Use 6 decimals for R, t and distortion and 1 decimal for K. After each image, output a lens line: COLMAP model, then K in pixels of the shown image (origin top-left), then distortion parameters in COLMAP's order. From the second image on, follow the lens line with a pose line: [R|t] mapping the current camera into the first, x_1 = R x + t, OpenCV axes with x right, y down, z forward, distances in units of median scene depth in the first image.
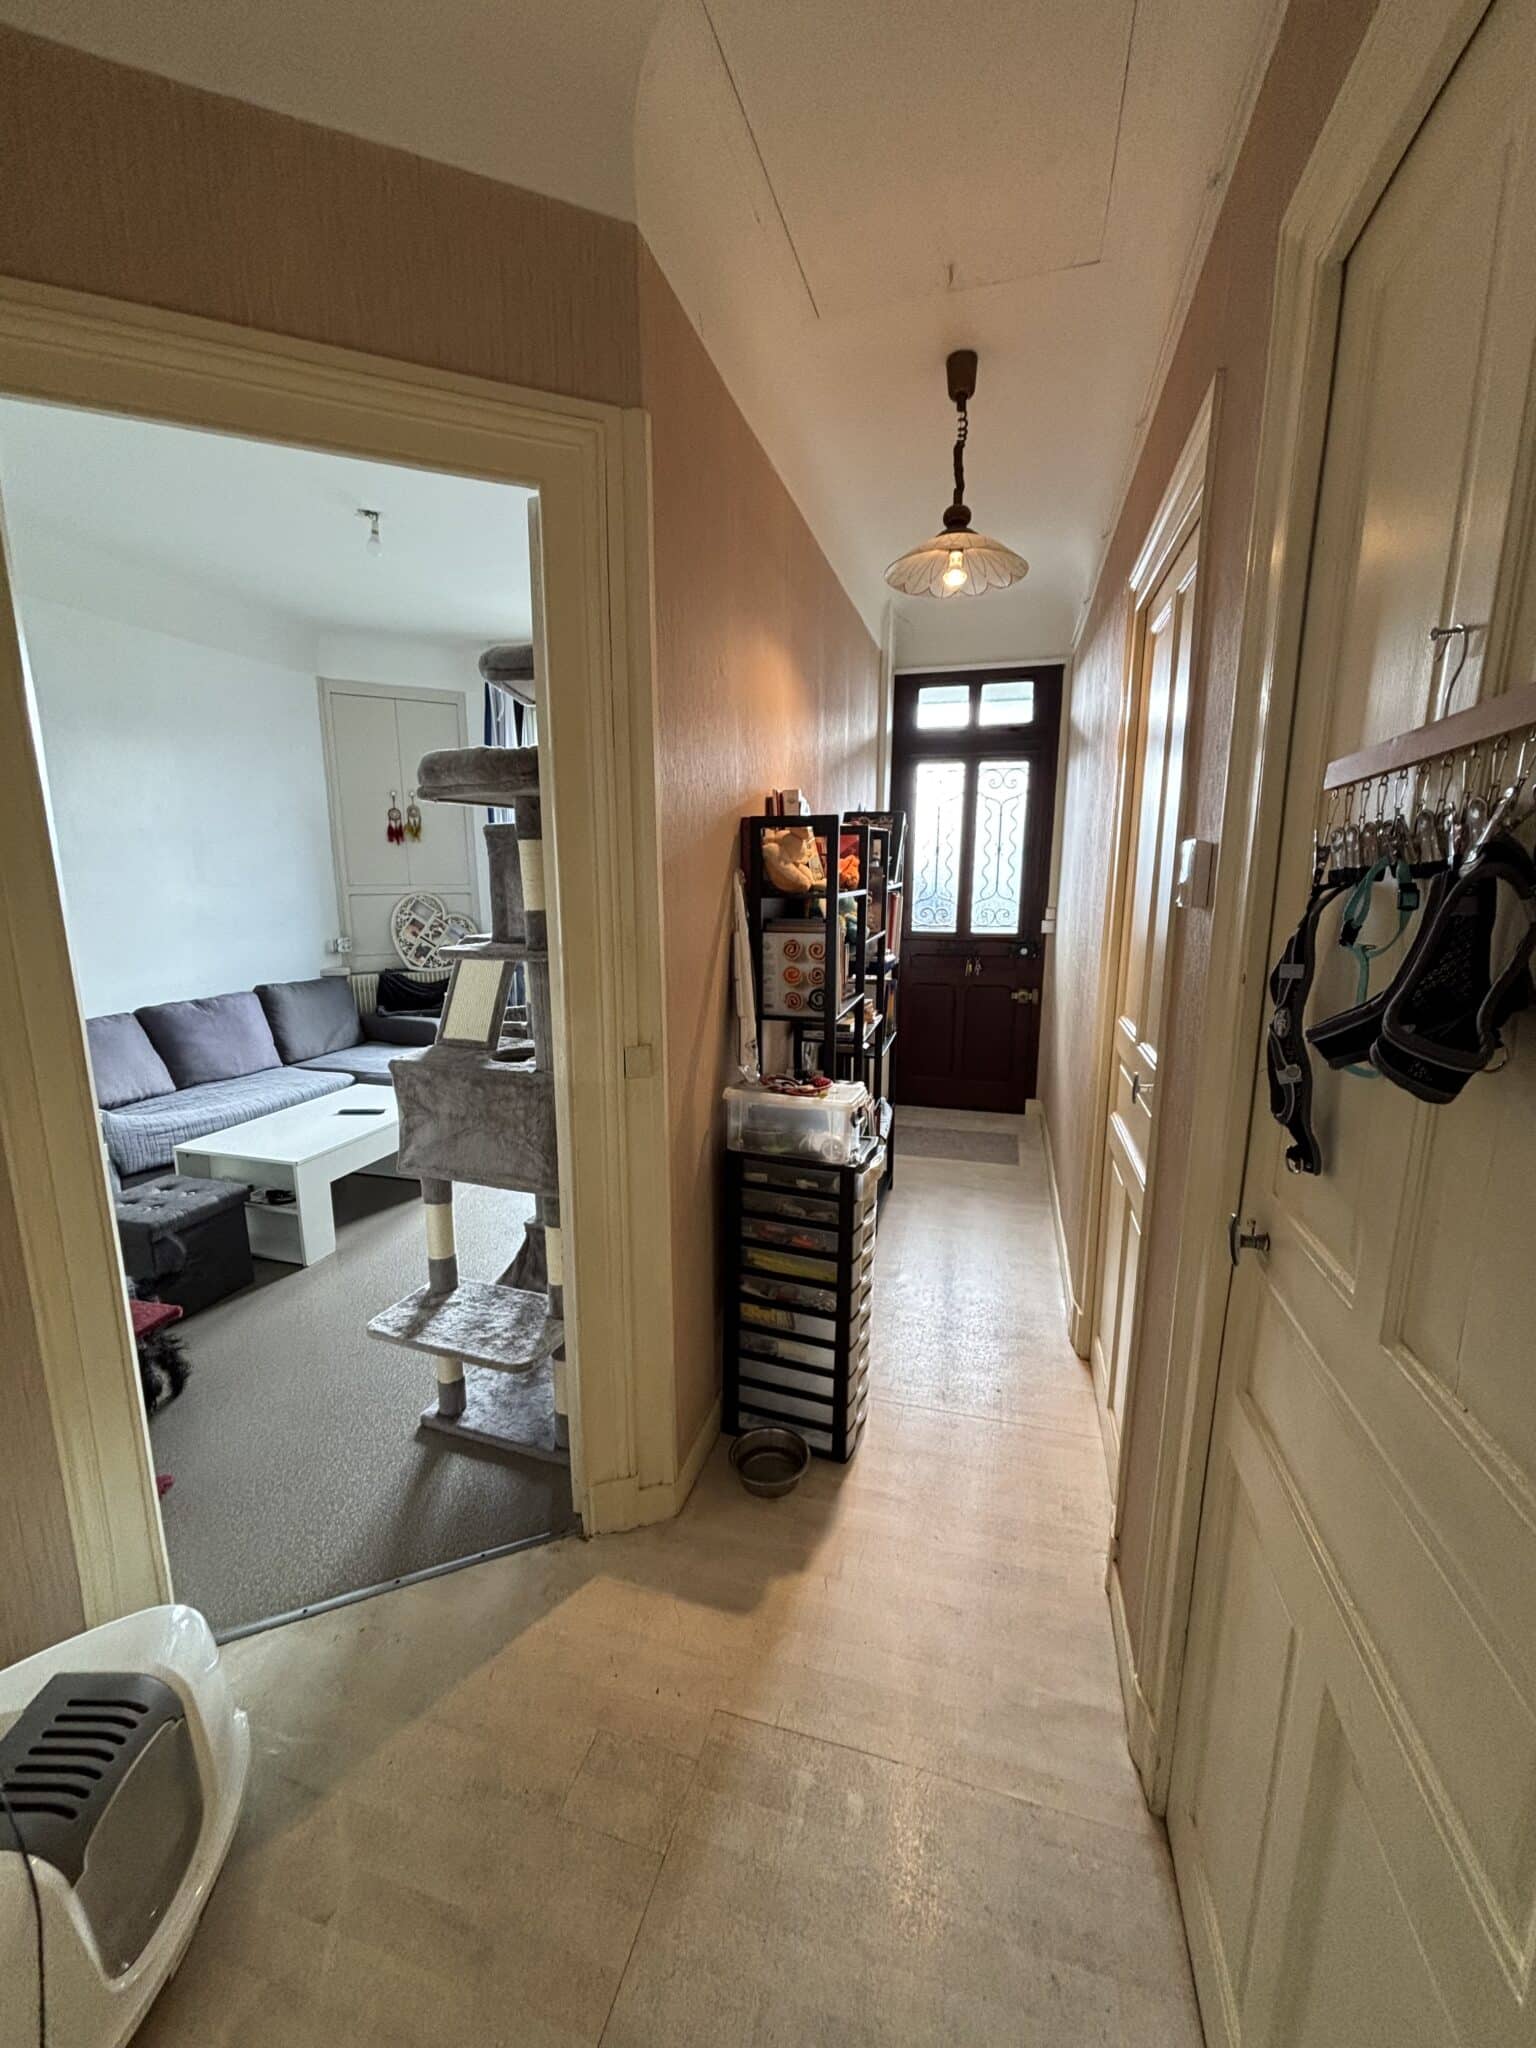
lens RADIAL K [[819.3, 0, 768.7], [0, 819.3, 1017.7], [0, 0, 1]] dist [-0.002912, -0.000250]
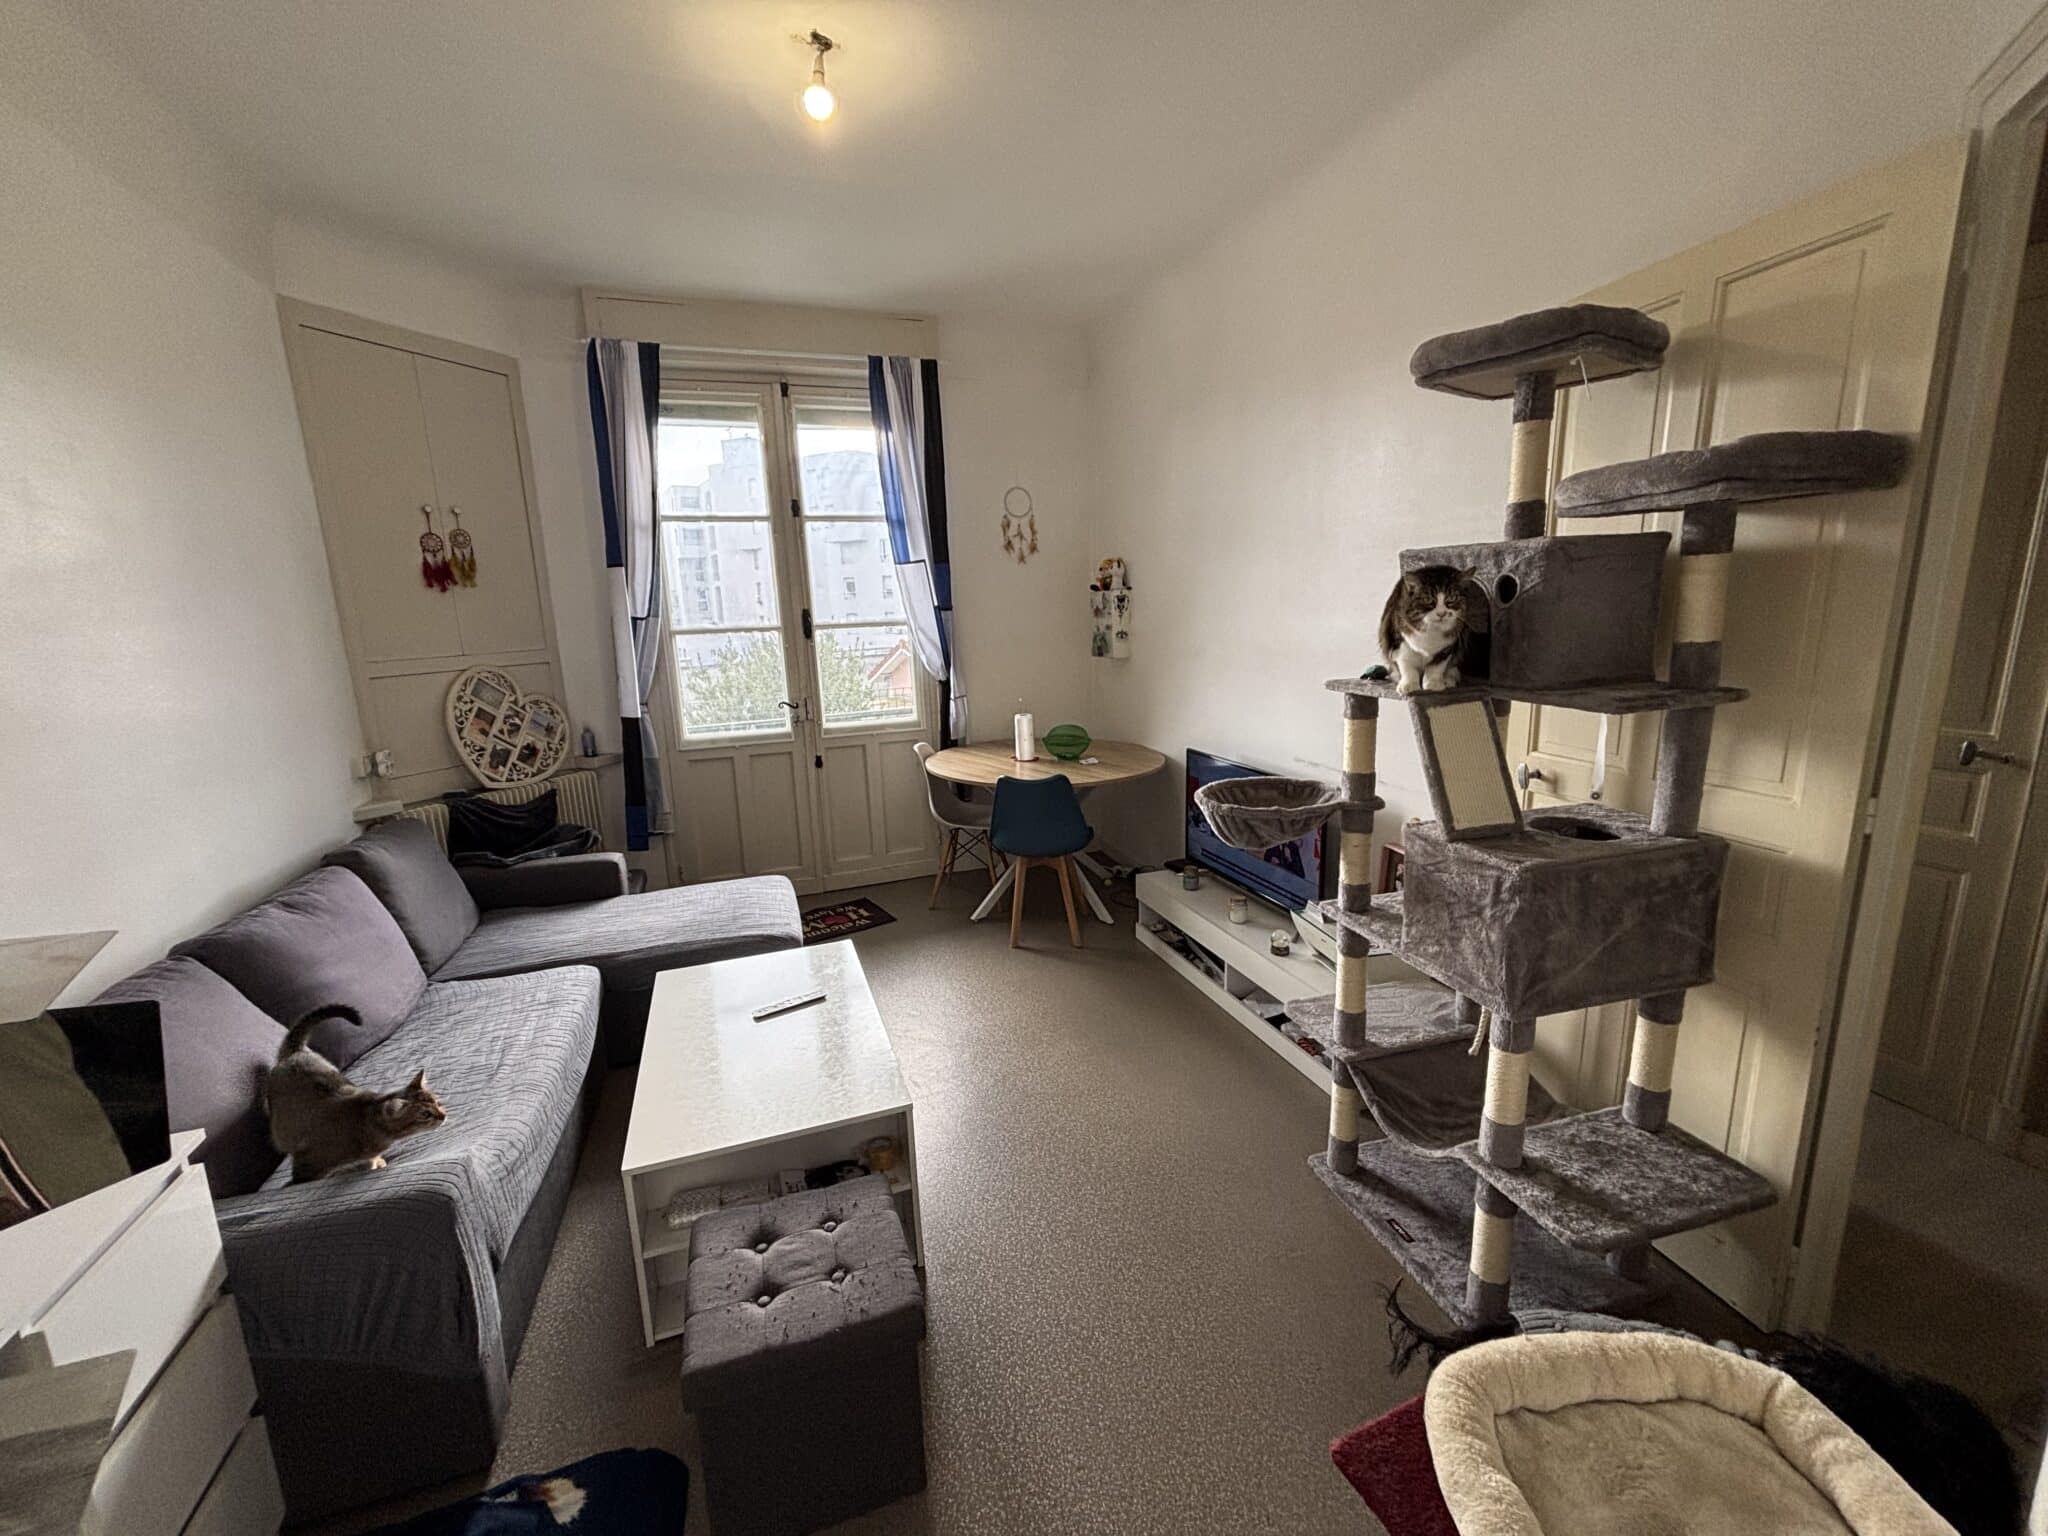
lens RADIAL K [[819.3, 0, 1019.5], [0, 819.3, 771.3], [0, 0, 1]] dist [-0.002912, -0.000250]
pose [[0.823359, -0.144740, 0.548754, -0.447572], [0.138138, 0.988962, 0.053585, -0.048936], [-0.550453, 0.031684, 0.834265, 0.242186]]
